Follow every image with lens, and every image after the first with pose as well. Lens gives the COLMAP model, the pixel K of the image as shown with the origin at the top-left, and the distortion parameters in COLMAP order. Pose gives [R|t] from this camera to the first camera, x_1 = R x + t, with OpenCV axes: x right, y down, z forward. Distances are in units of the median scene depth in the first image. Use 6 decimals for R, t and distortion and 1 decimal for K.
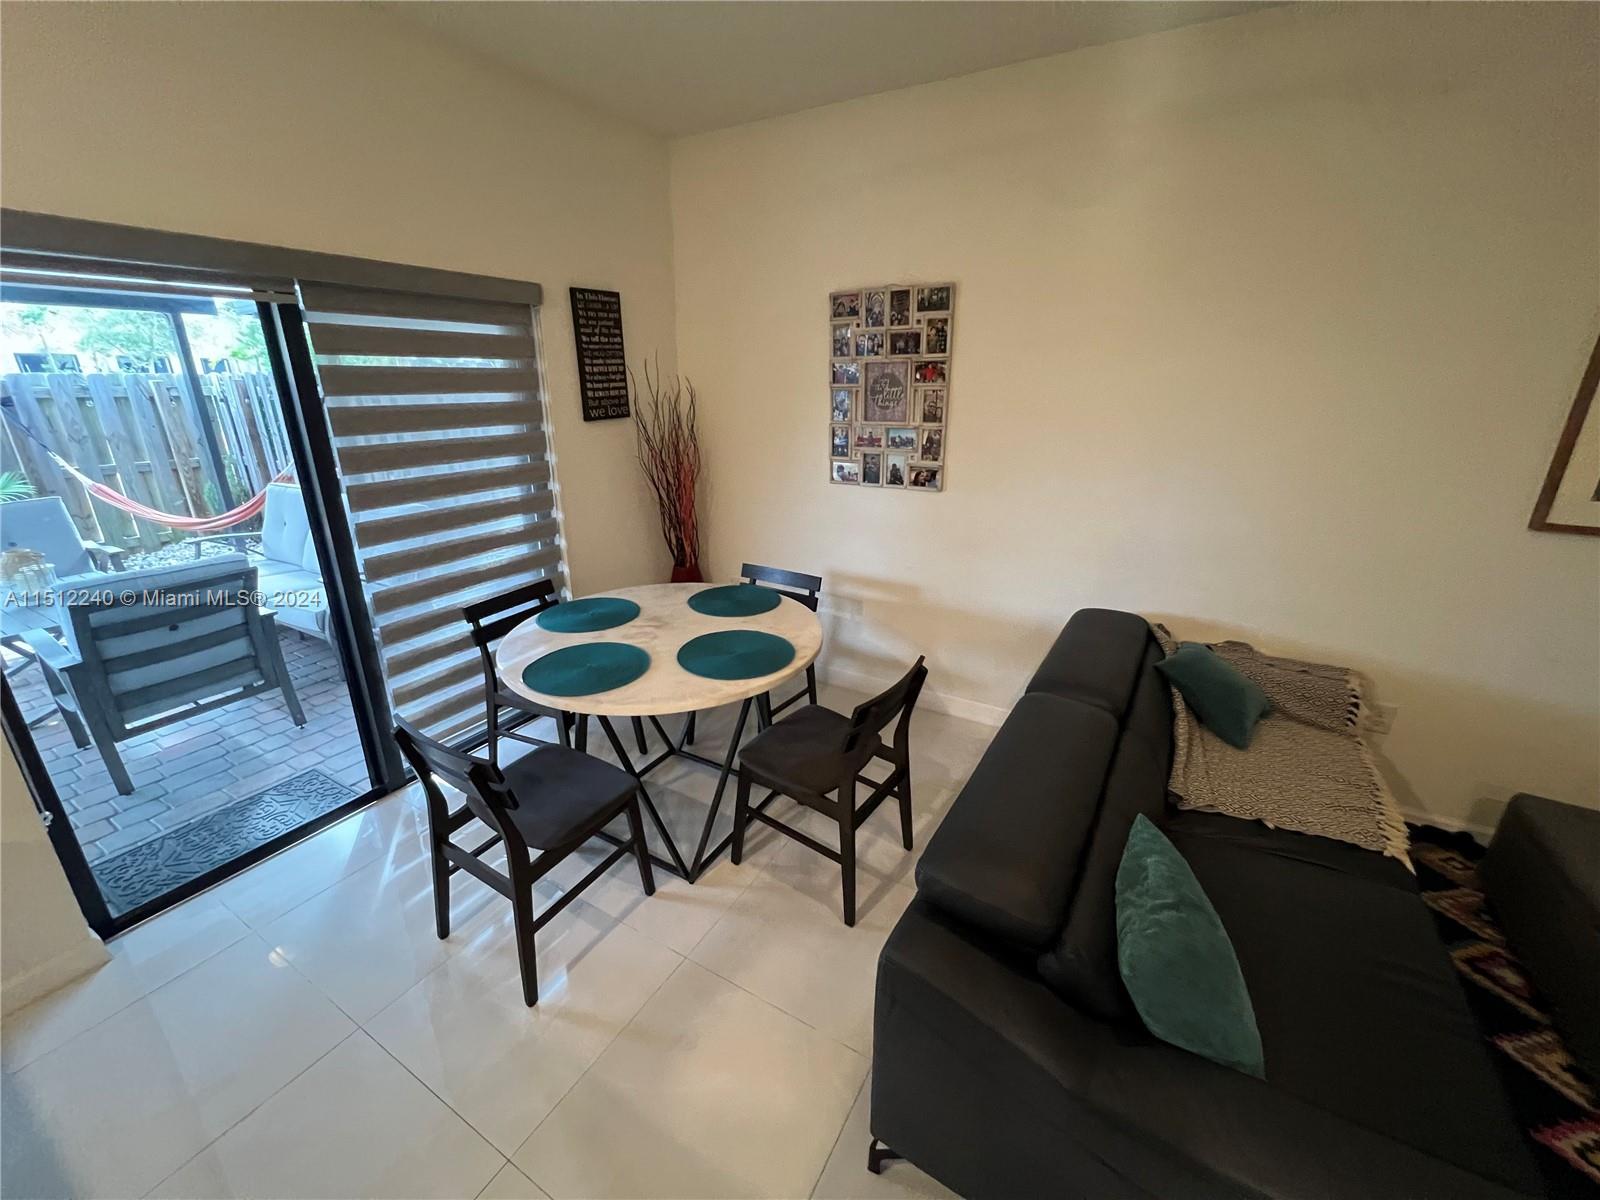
lens RADIAL K [[635.7, 0, 801.0], [0, 635.7, 601.2], [0, 0, 1]] dist [-0.002635, 0.000467]
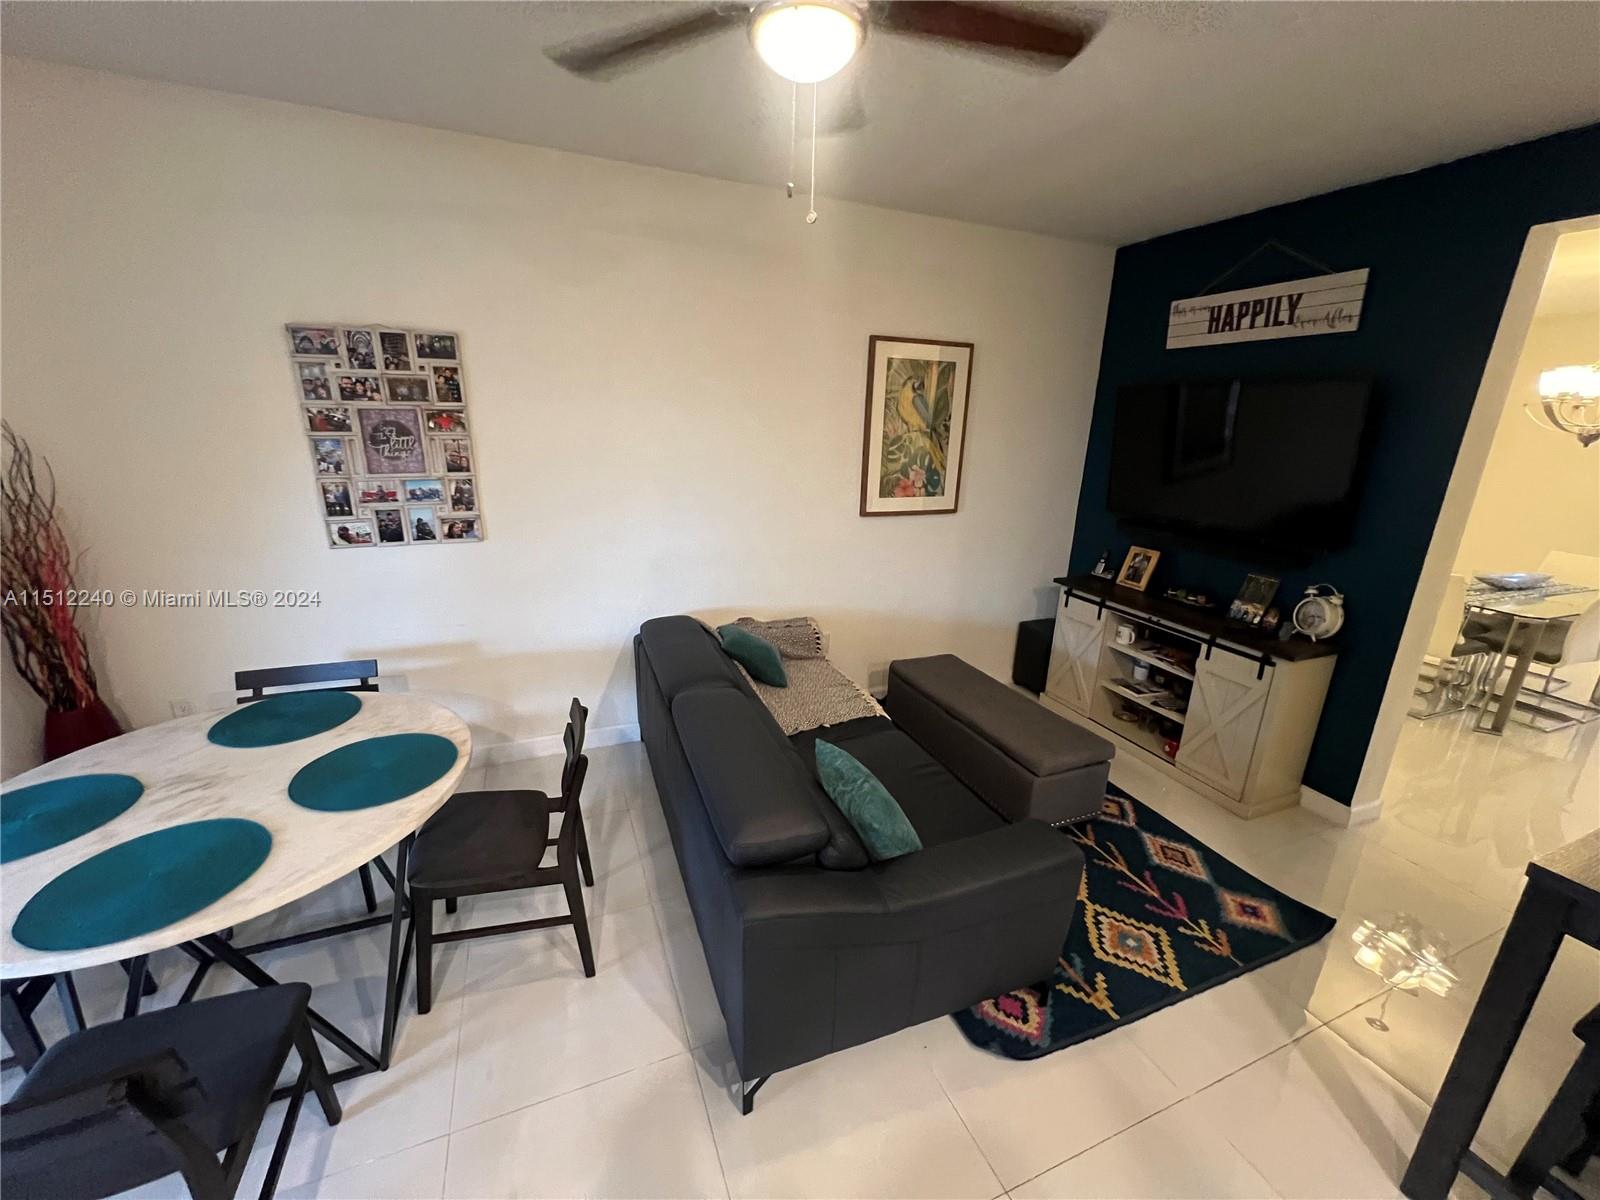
lens RADIAL K [[635.7, 0, 796.4], [0, 635.7, 598.9], [0, 0, 1]] dist [-0.002635, 0.000467]
pose [[0.609411, -0.208791, 0.764869, -0.265321], [0.234749, 0.968964, 0.077468, -0.050980], [-0.757305, 0.132342, 0.639511, 0.023059]]
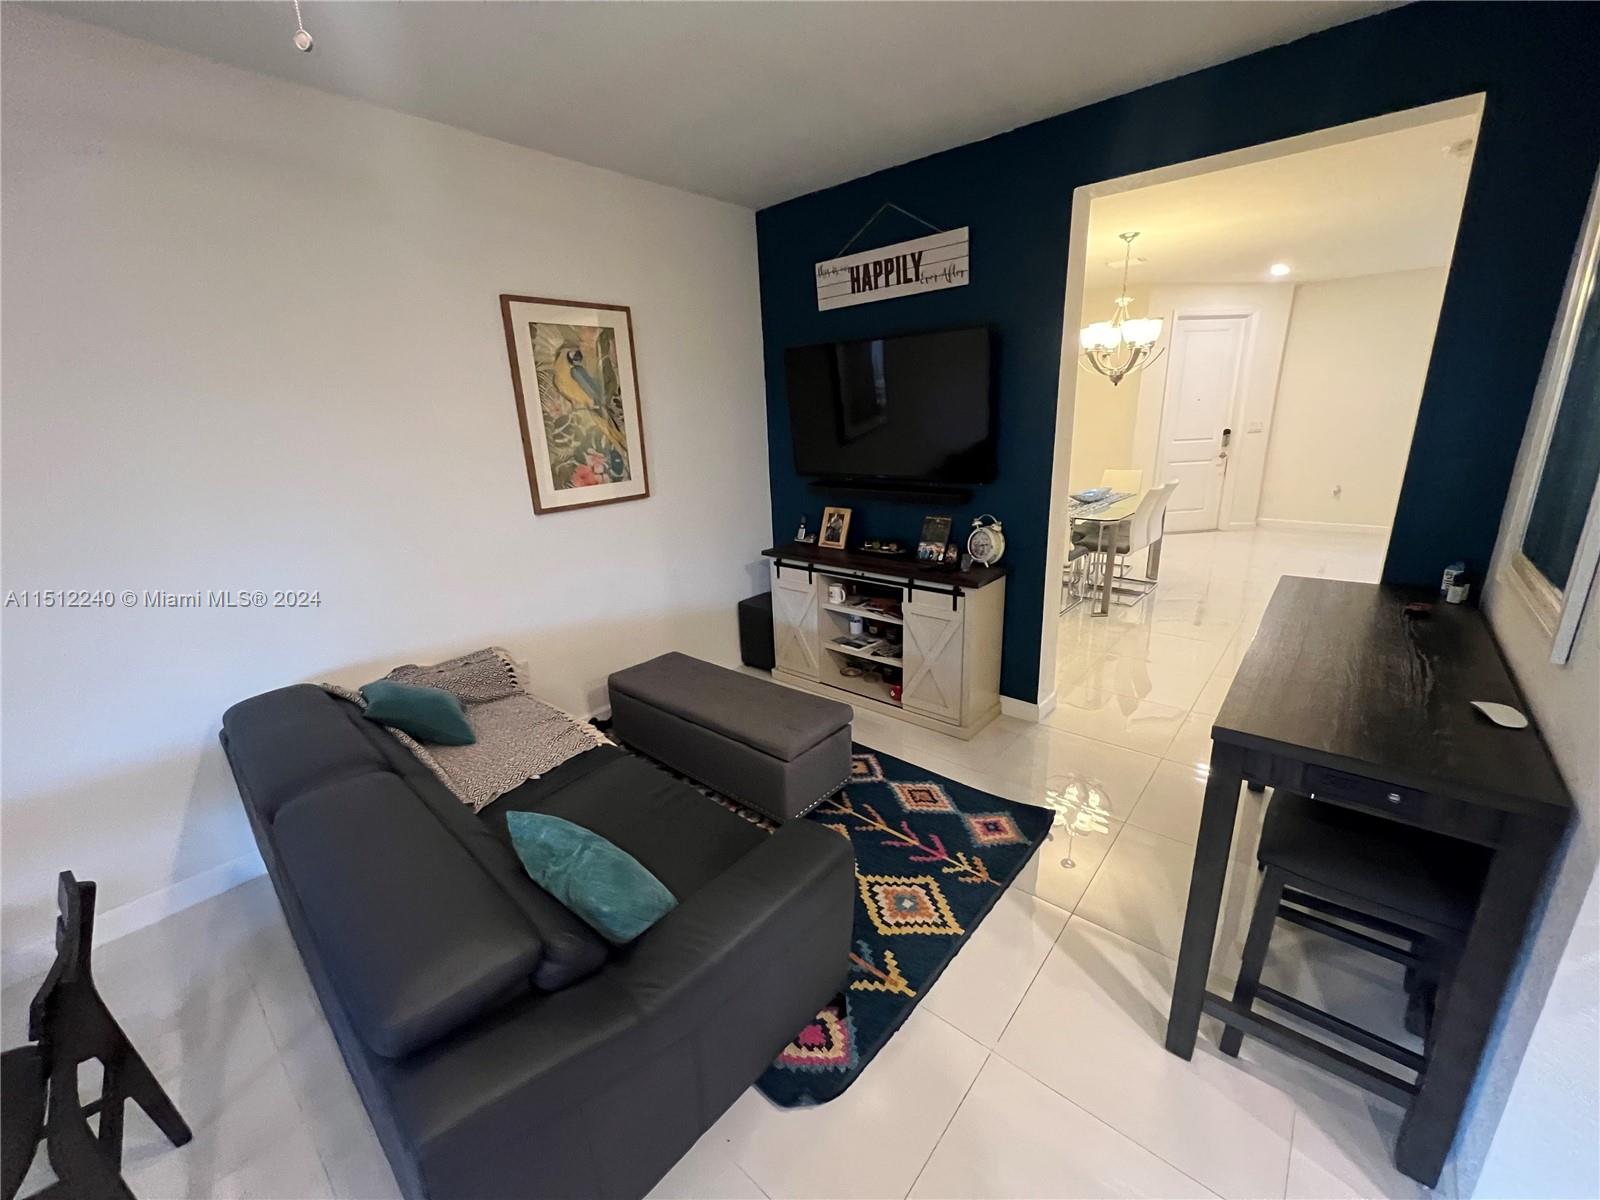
lens RADIAL K [[635.7, 0, 799.6], [0, 635.7, 598.3], [0, 0, 1]] dist [-0.002635, 0.000467]
pose [[0.182092, -0.292029, 0.938915, -0.134731], [0.360824, 0.908109, 0.212470, -0.022033], [-0.914685, 0.300094, 0.270731, 0.069263]]
